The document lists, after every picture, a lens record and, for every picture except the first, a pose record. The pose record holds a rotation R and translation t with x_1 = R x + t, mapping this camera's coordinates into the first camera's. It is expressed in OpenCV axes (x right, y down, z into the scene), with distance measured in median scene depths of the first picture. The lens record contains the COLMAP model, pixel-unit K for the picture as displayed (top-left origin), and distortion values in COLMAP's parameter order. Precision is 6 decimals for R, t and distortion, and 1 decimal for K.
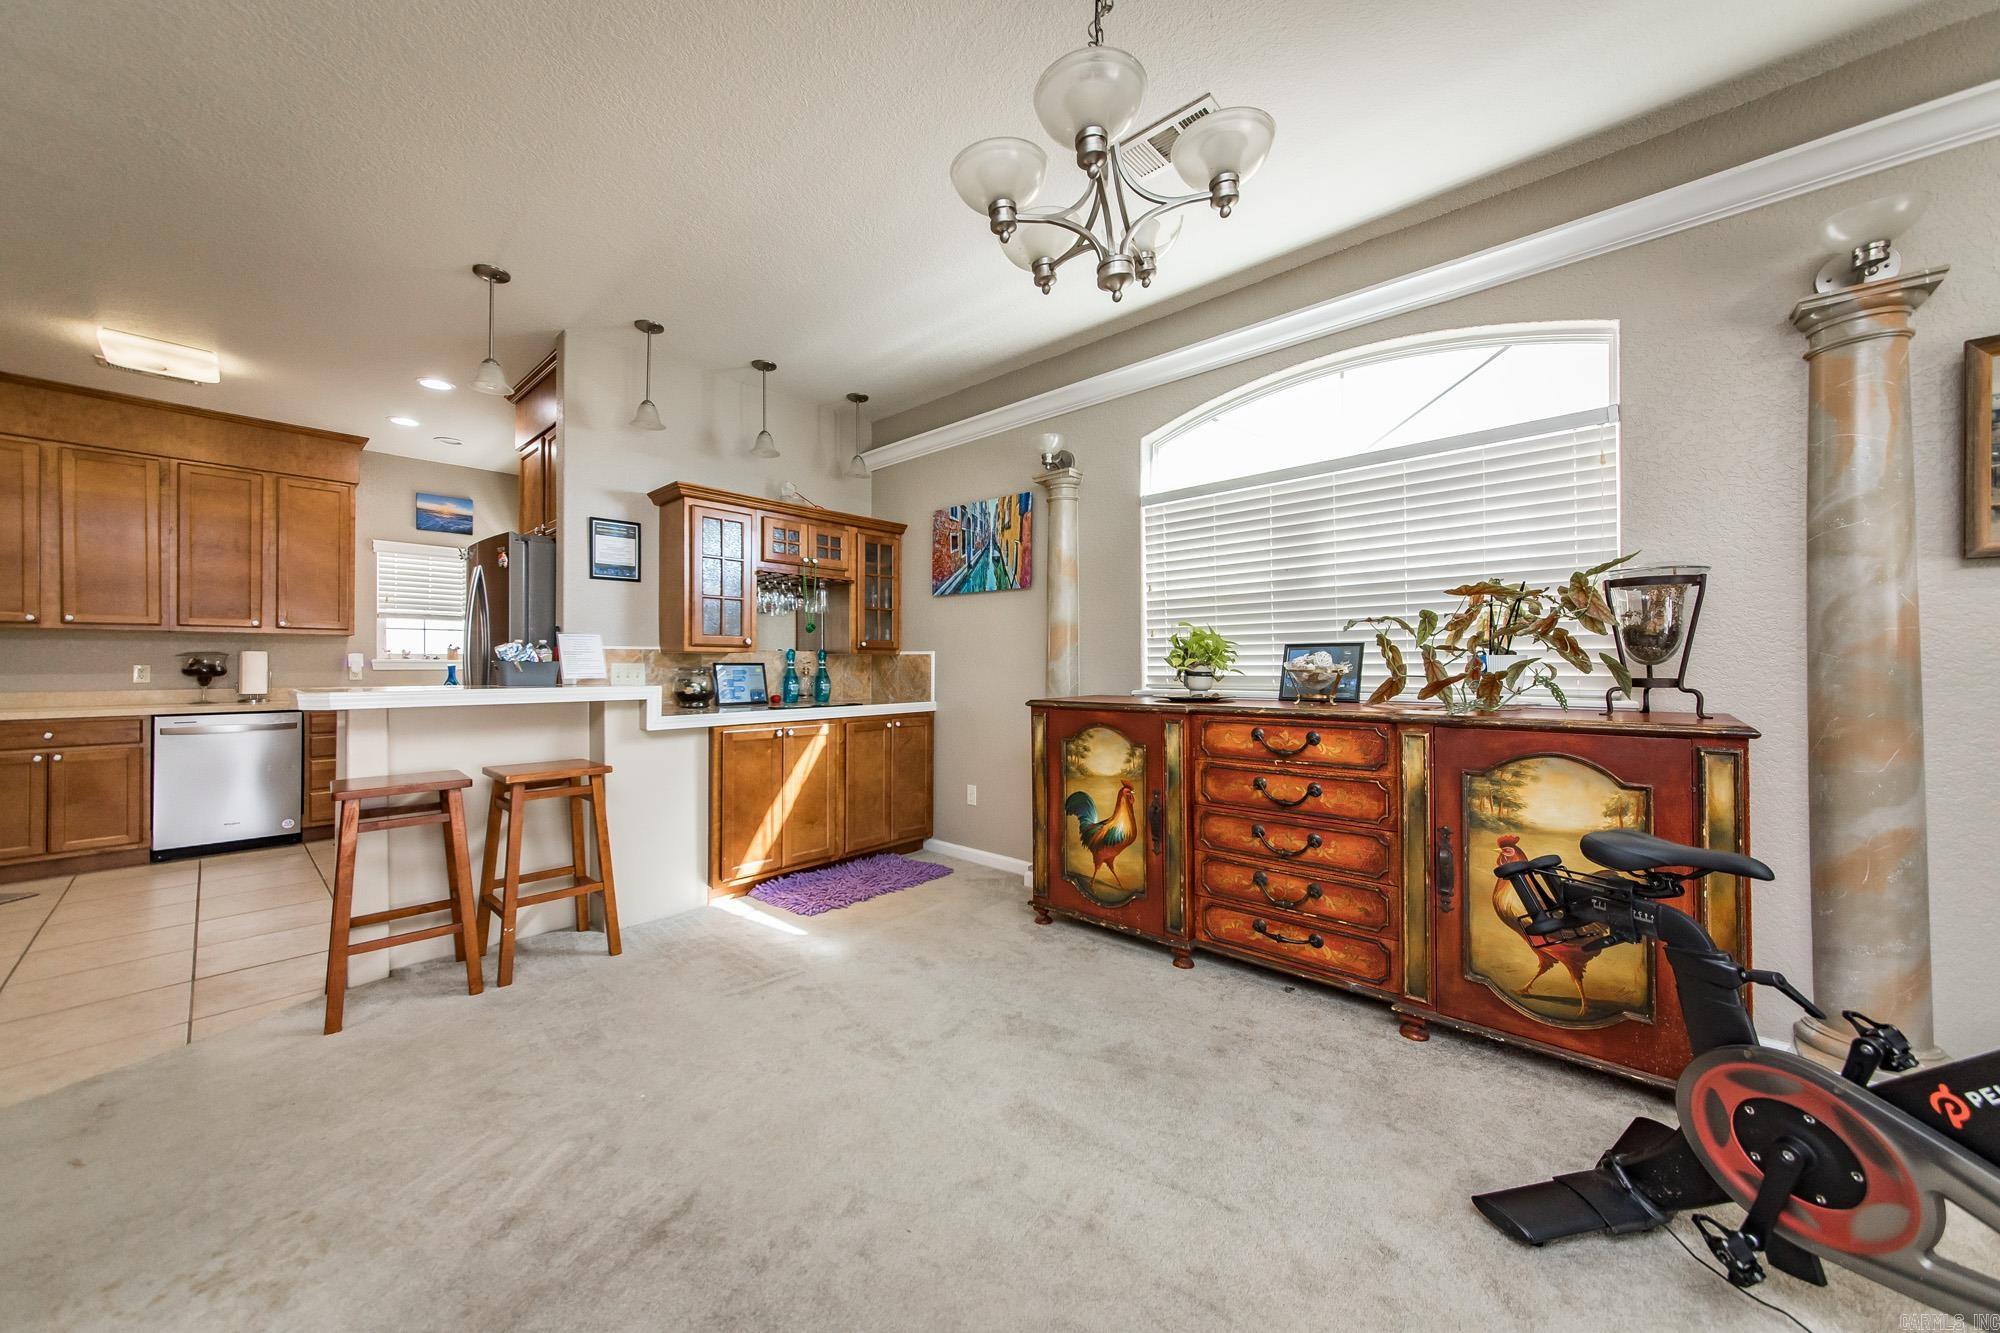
lens RADIAL K [[702.7, 0, 997.1], [0, 702.7, 665.2], [0, 0, 1]] dist [0.007896, 0.001186]
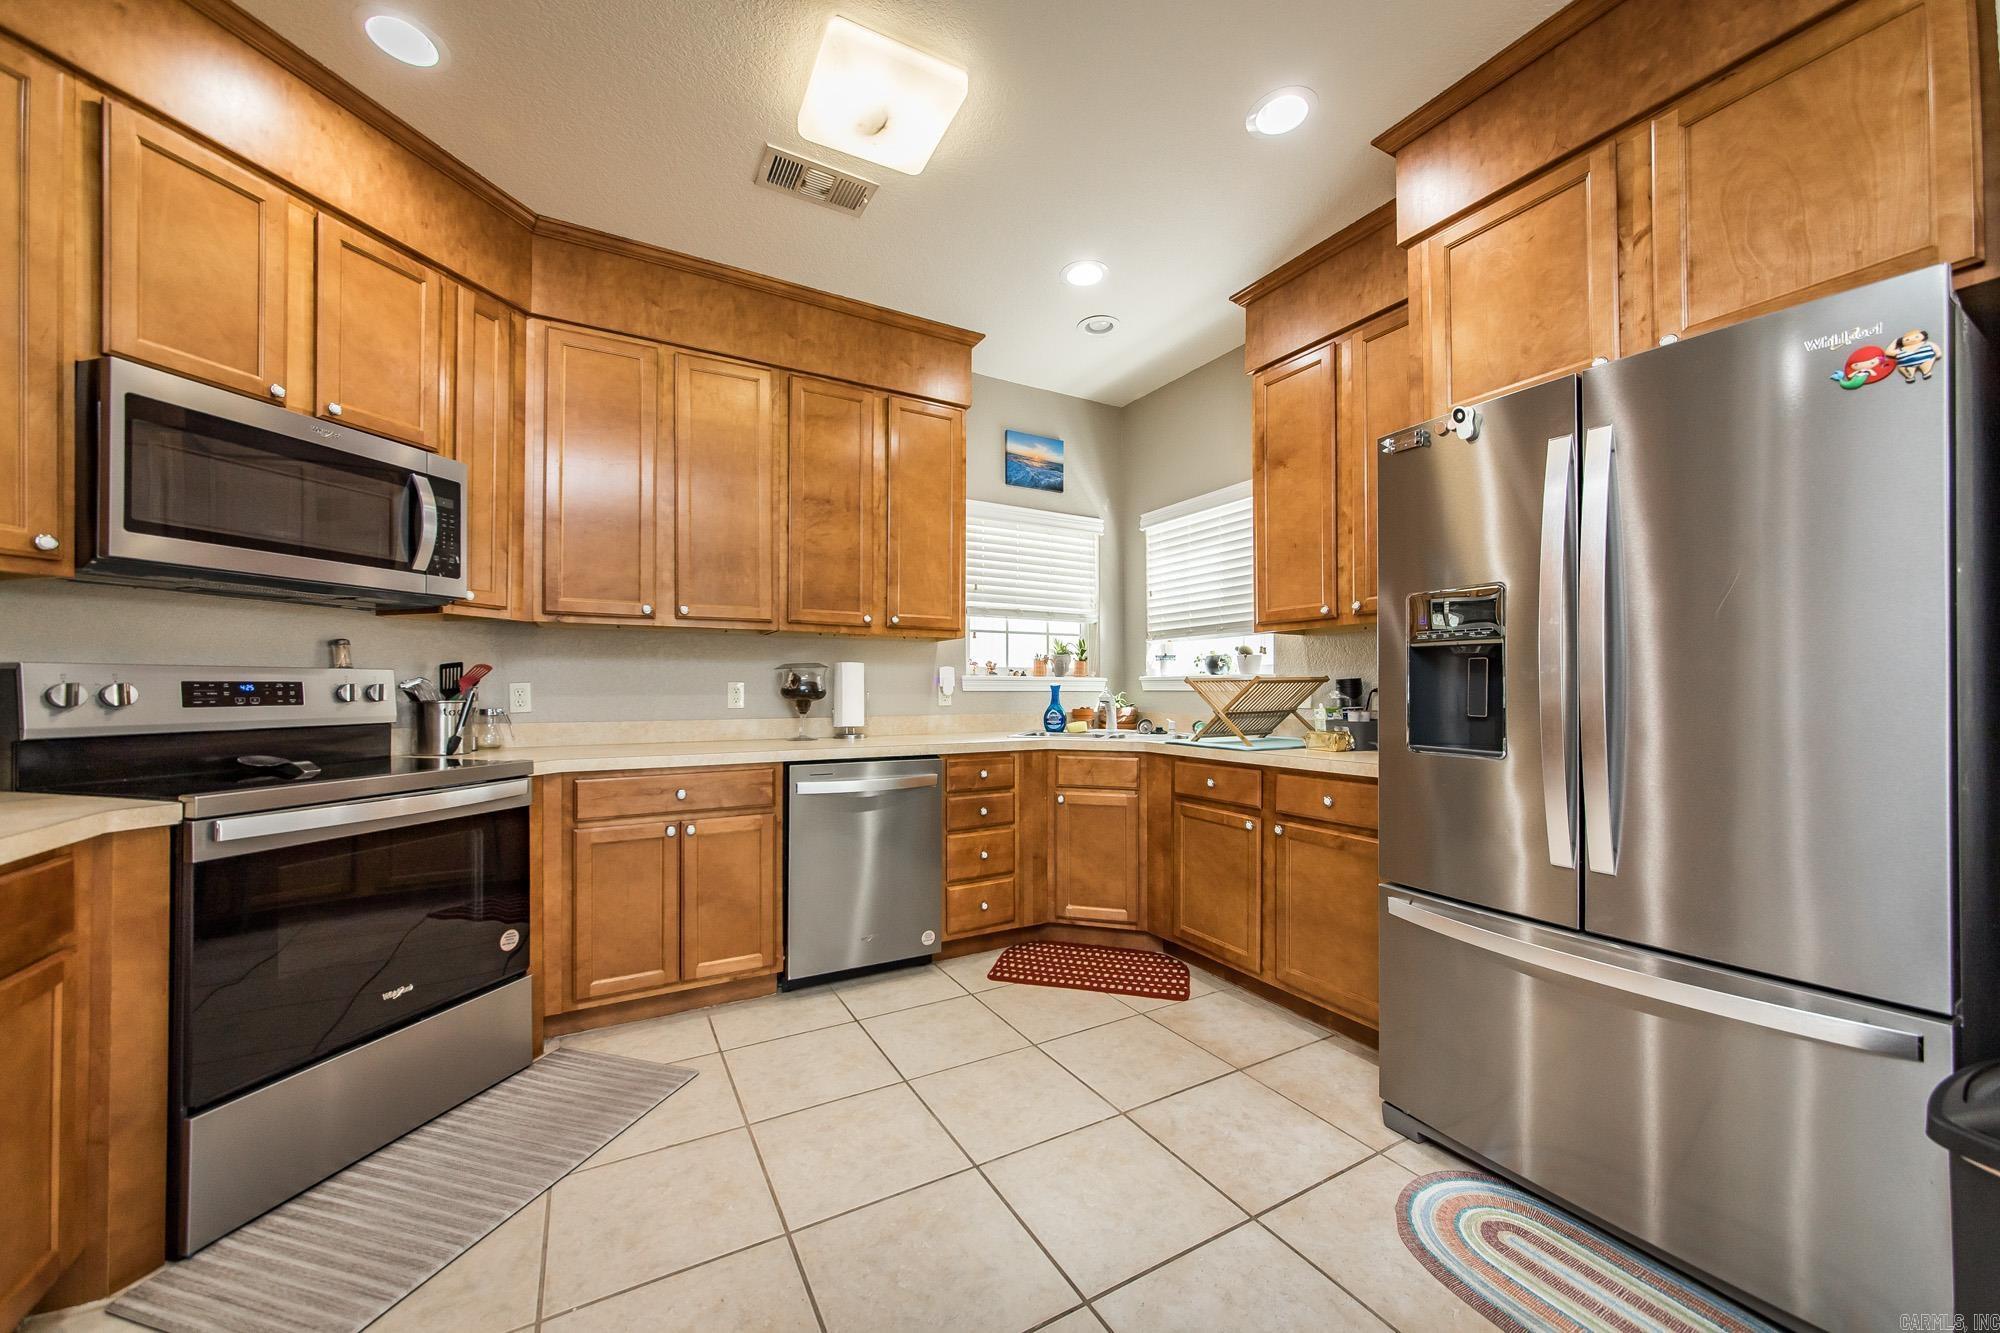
lens RADIAL K [[724.4, 0, 1009.5], [0, 724.4, 688.3], [0, 0, 1]] dist [-0.002855, 0.001057]
pose [[0.949024, 0.000862, -0.315202, -0.903357], [-0.001147, 0.999999, -0.000719, 0.006495], [0.315201, 0.001043, 0.949024, 0.517570]]
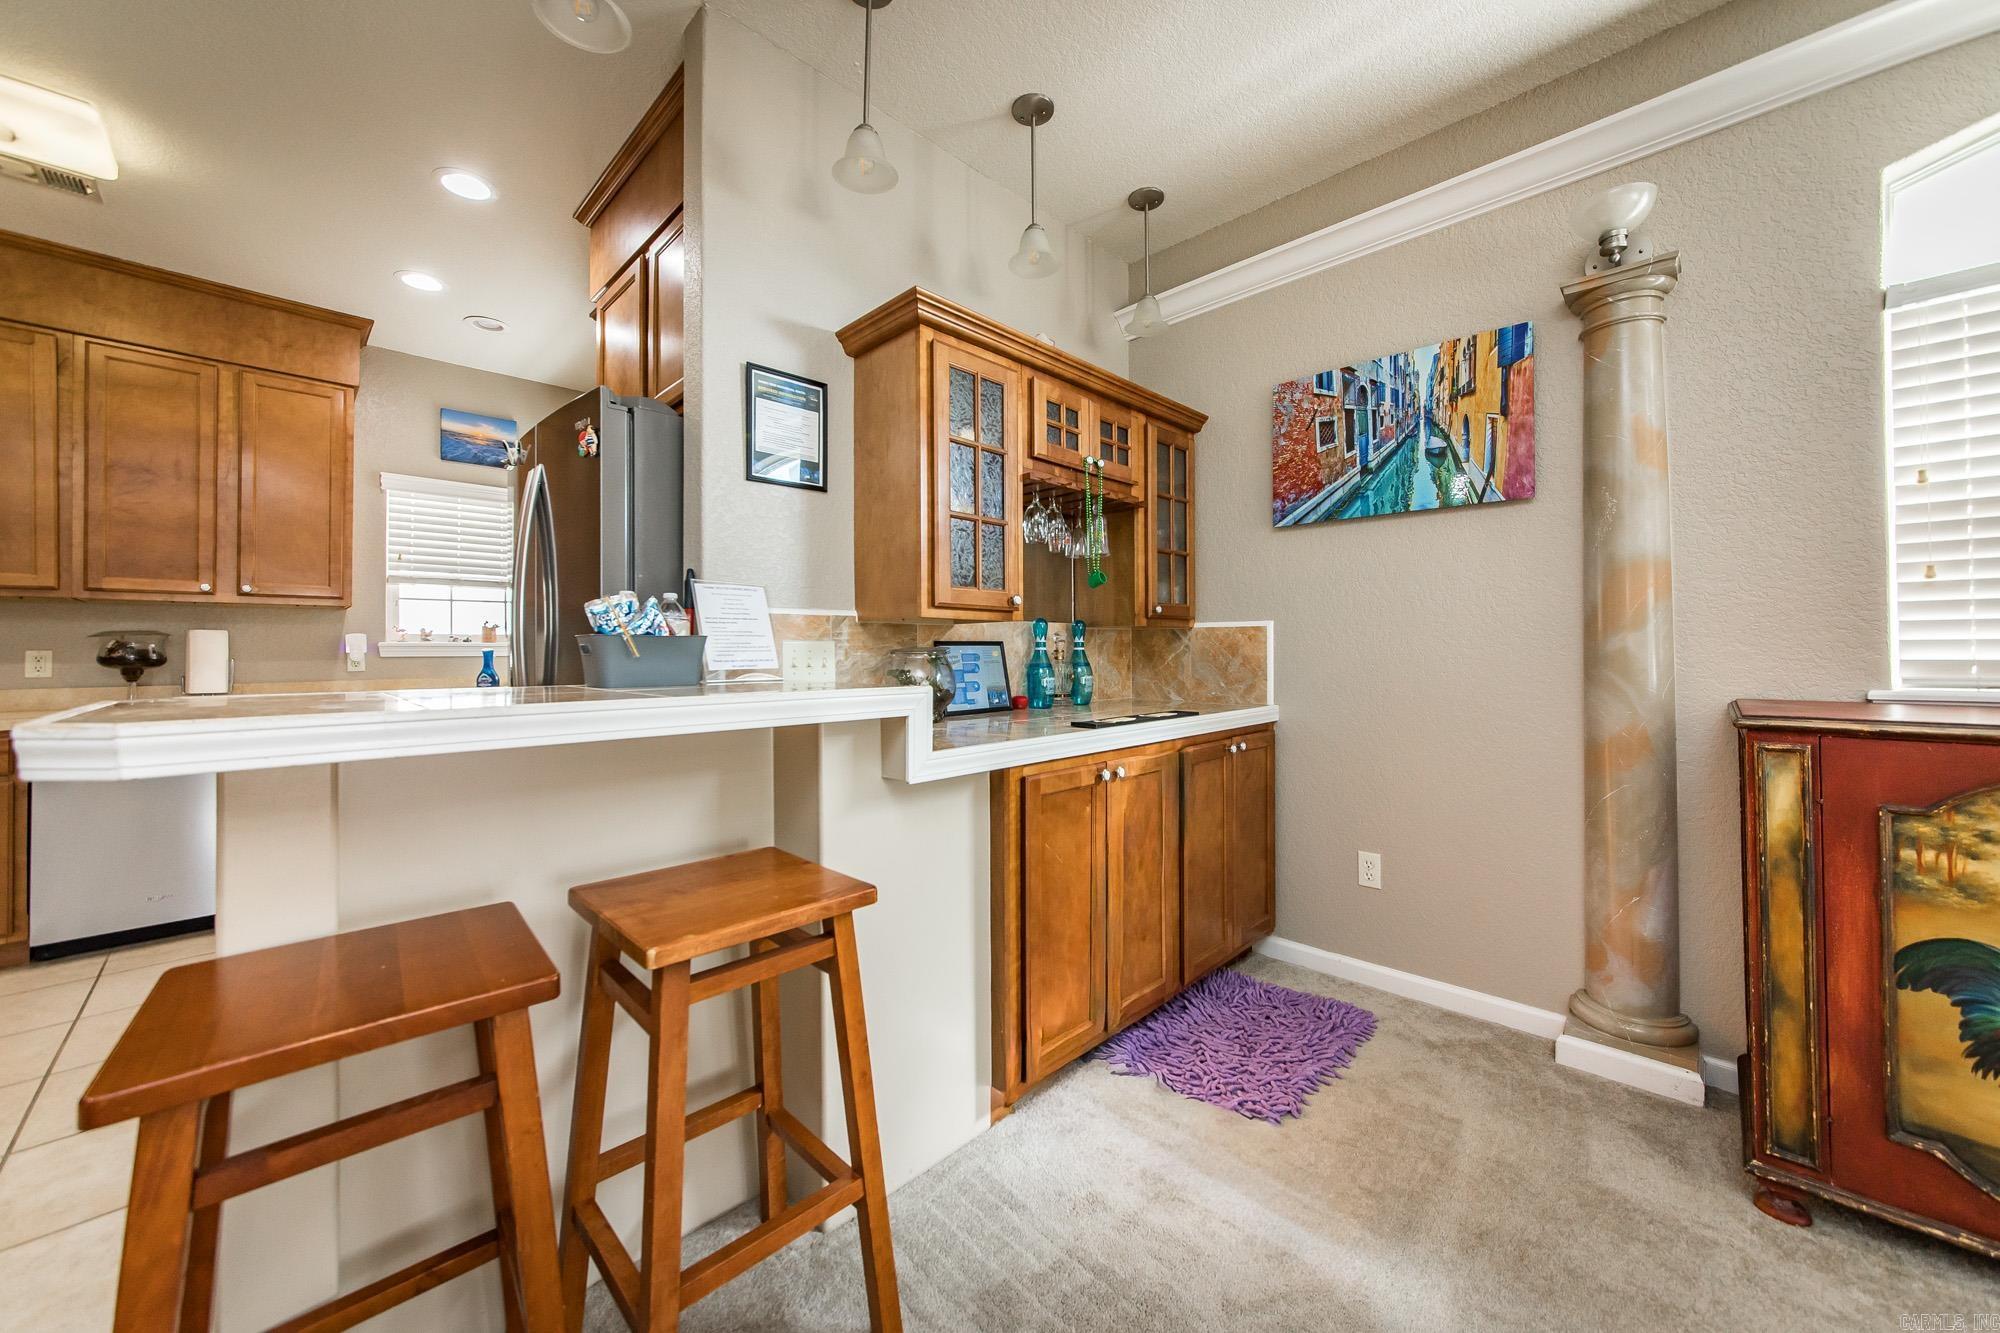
lens RADIAL K [[724.4, 0, 1007.1], [0, 724.4, 644.5], [0, 0, 1]] dist [-0.002855, 0.001057]
pose [[0.999464, -0.005674, -0.032233, -0.345669], [0.005413, 0.999952, -0.008185, 0.004806], [0.032278, 0.008006, 0.999447, 0.441800]]
